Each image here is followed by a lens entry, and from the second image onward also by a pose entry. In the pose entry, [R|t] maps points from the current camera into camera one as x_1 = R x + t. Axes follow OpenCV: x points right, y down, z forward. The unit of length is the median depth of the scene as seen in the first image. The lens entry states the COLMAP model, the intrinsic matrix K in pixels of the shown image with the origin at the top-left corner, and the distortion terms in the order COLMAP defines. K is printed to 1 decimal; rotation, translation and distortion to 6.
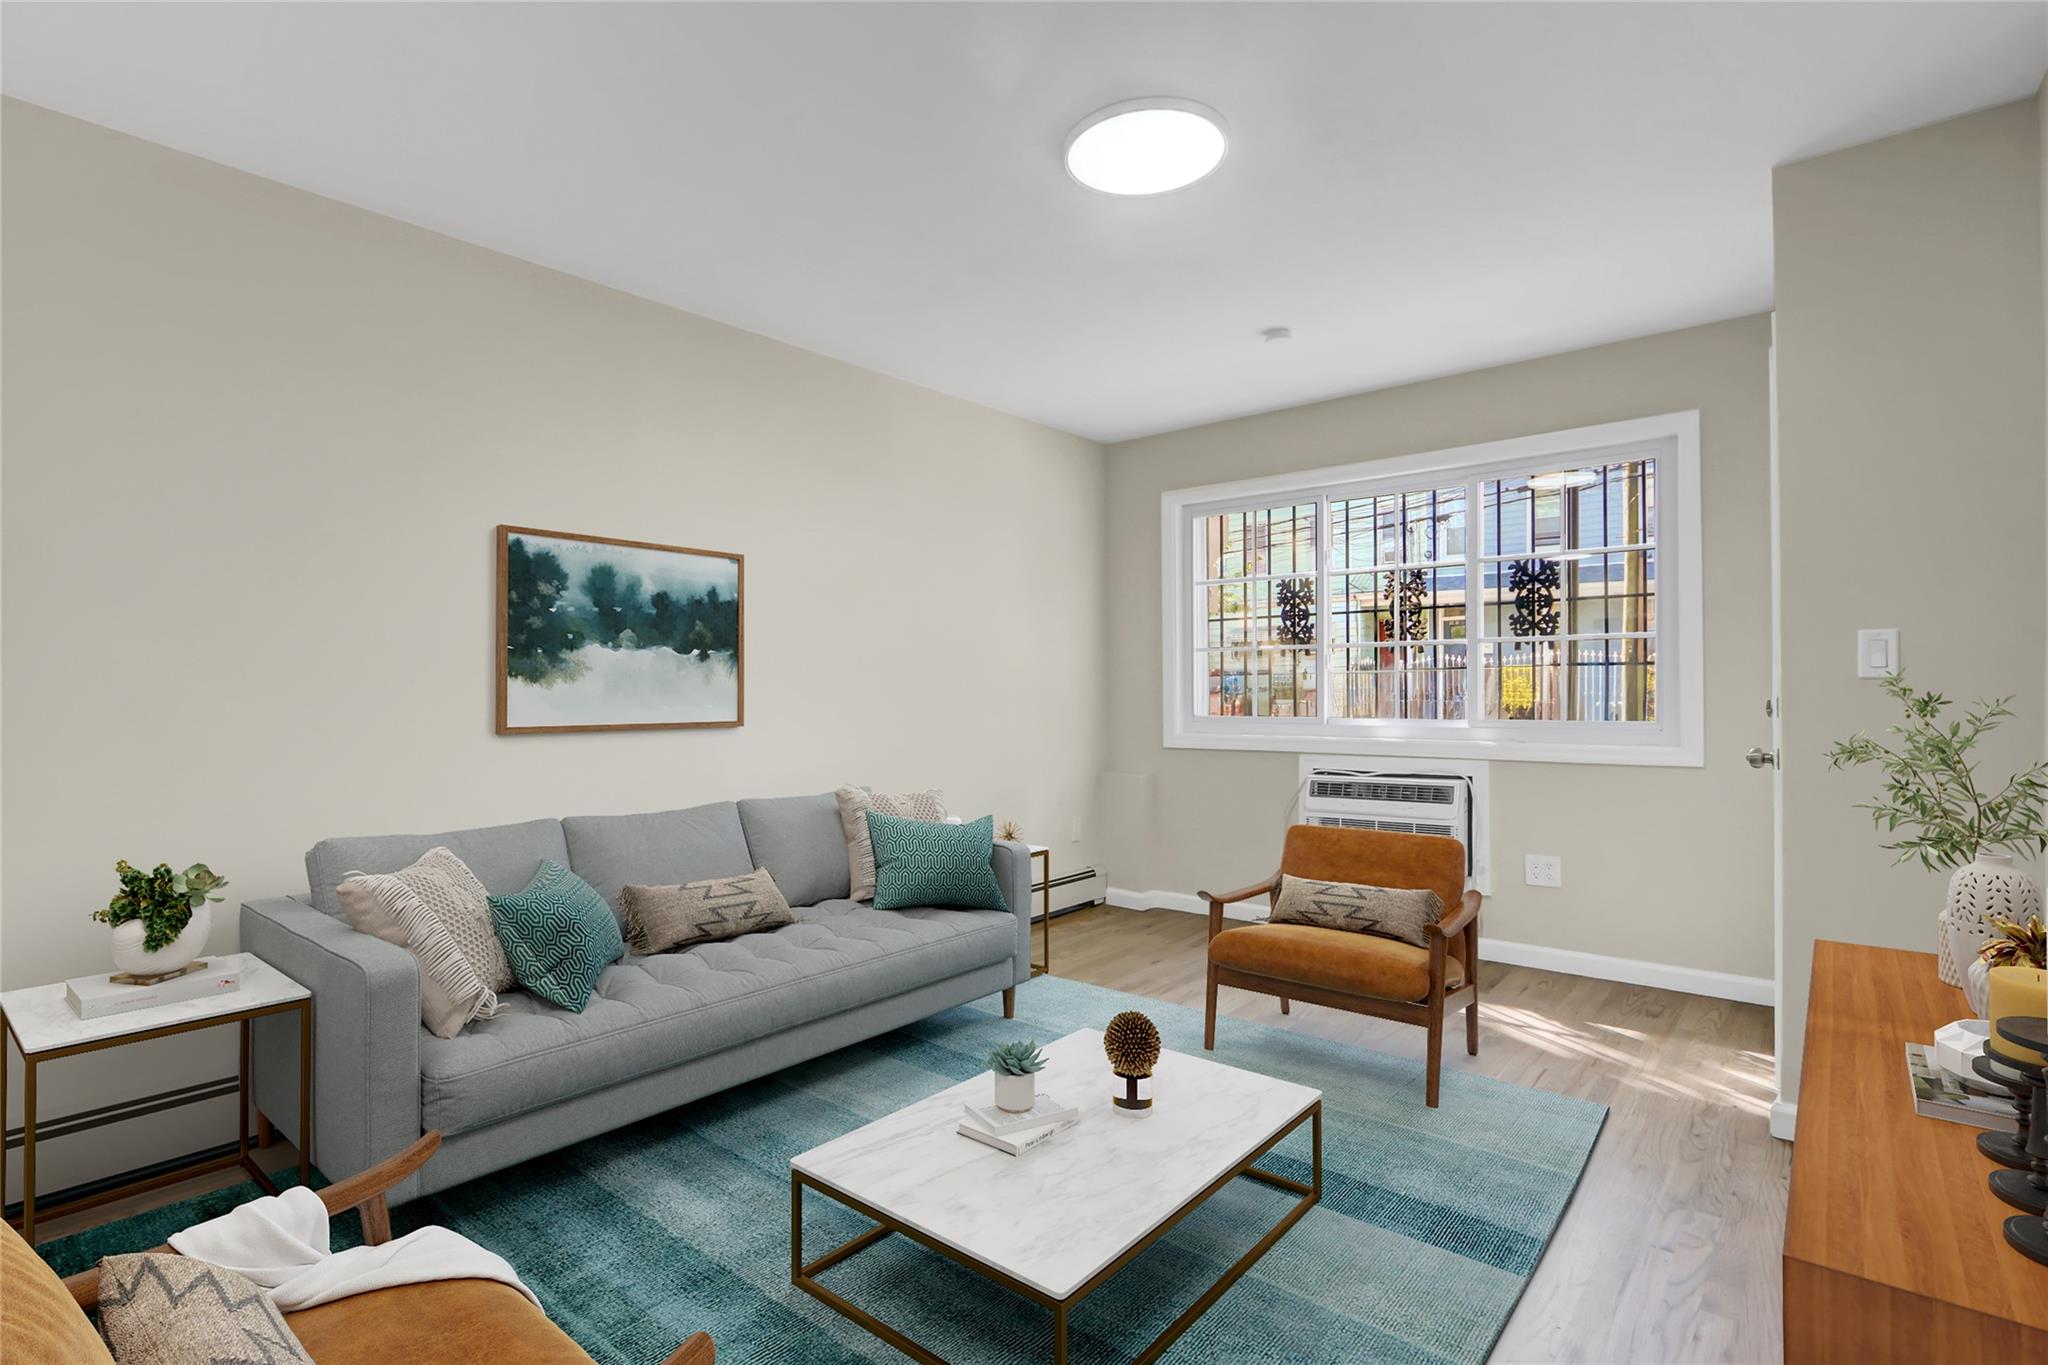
lens RADIAL K [[994.9, 0, 978.4], [0, 994.9, 691.8], [0, 0, 1]] dist [-0.018309, 0.003491]
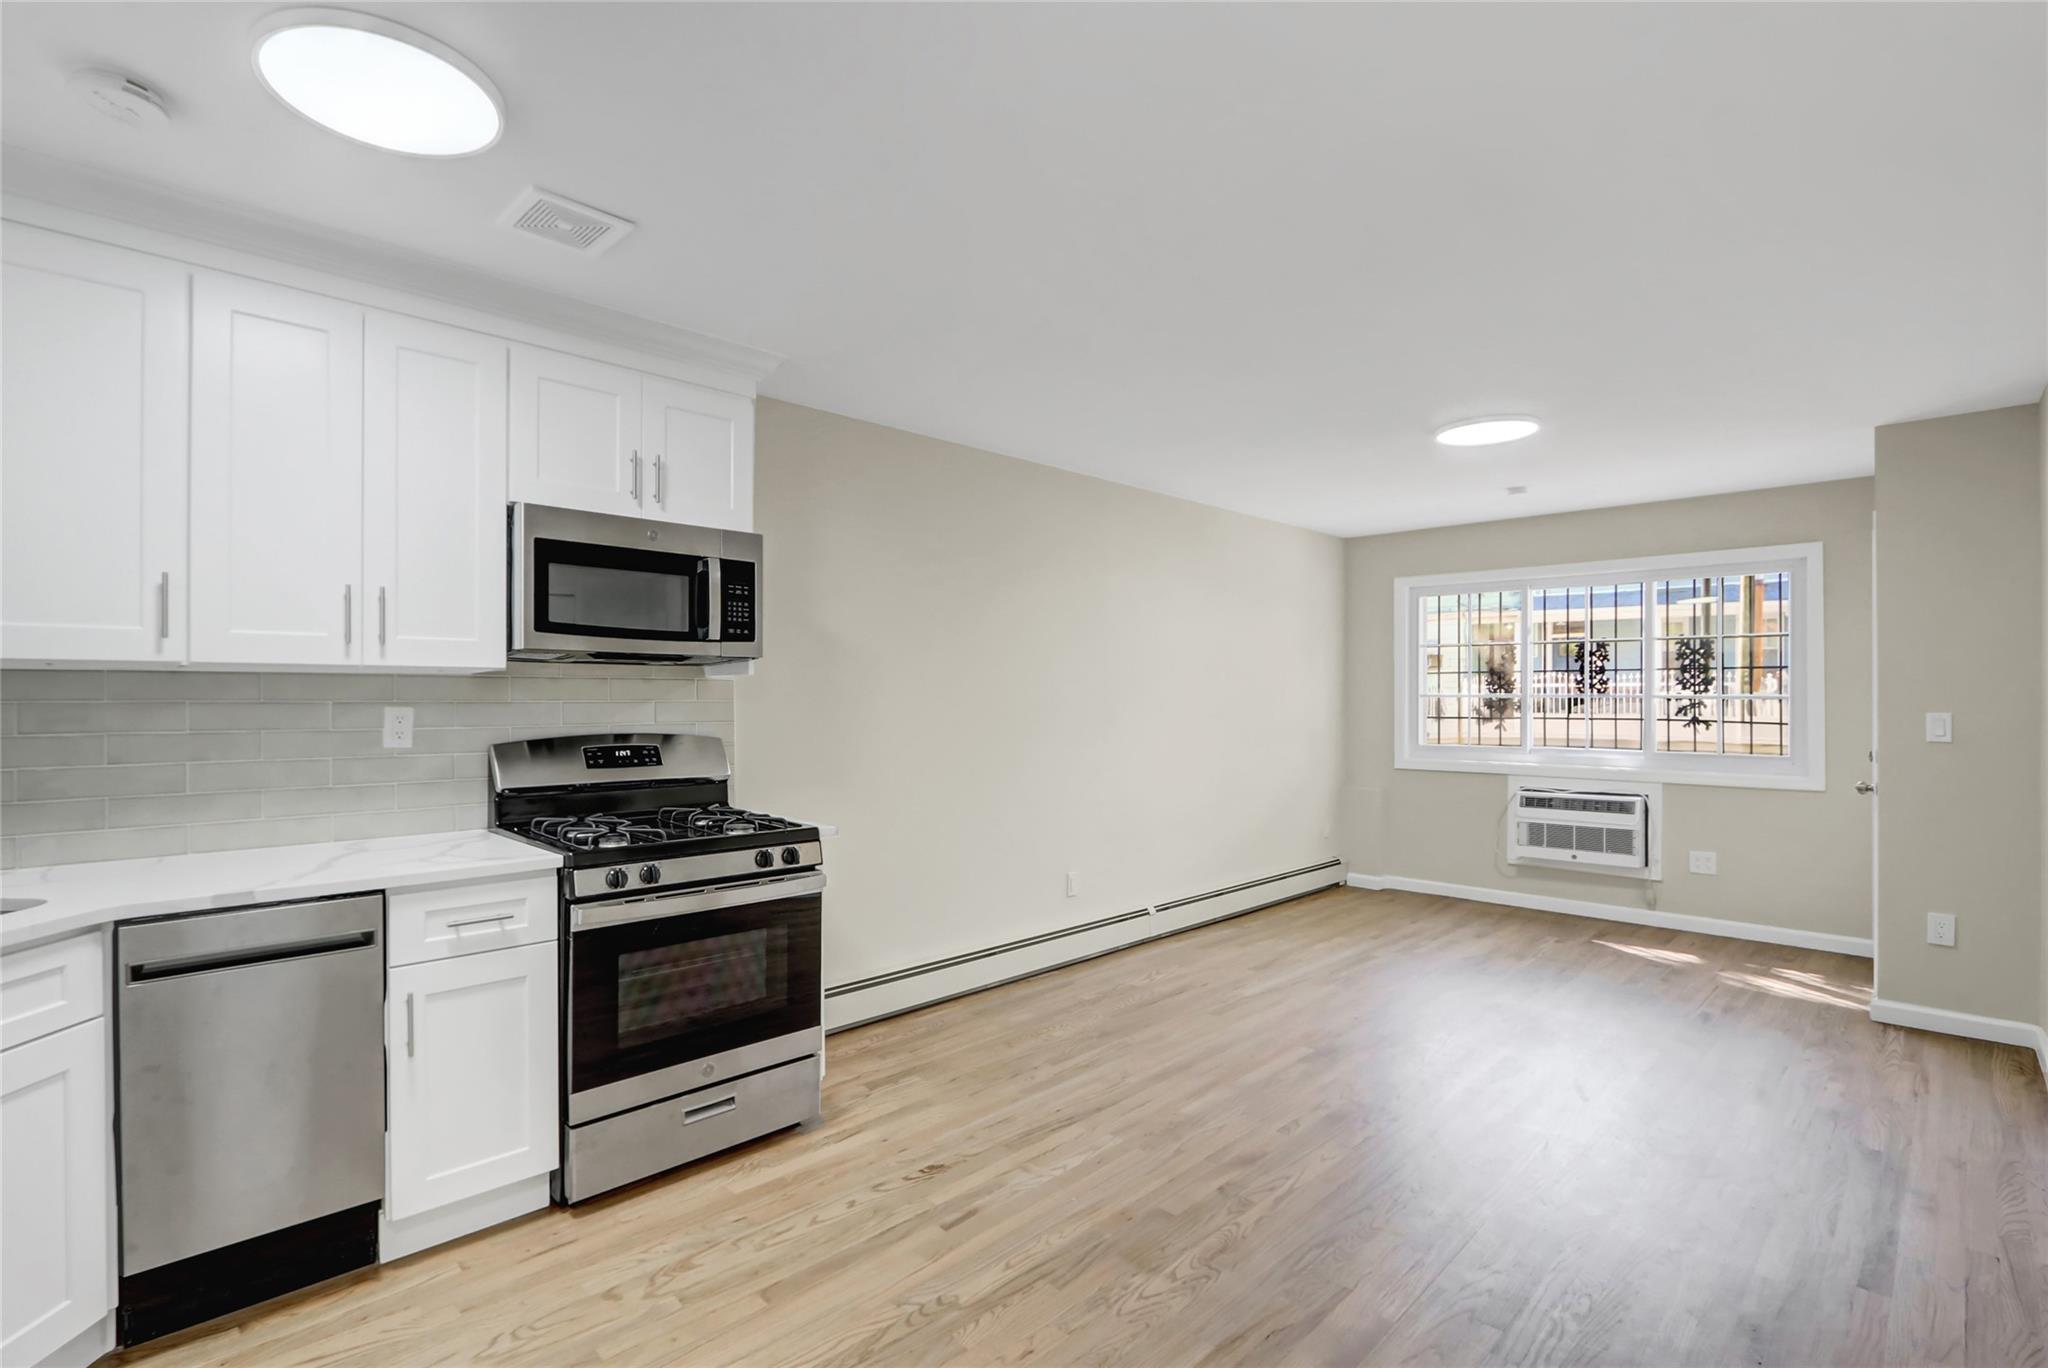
lens RADIAL K [[994.9, 0, 971.4], [0, 994.9, 687.6], [0, 0, 1]] dist [-0.018309, 0.003491]
pose [[0.997094, 0.005485, -0.075986, -0.339042], [-0.005818, 0.999974, -0.004156, -0.052602], [0.075961, 0.004586, 0.997100, -0.447454]]
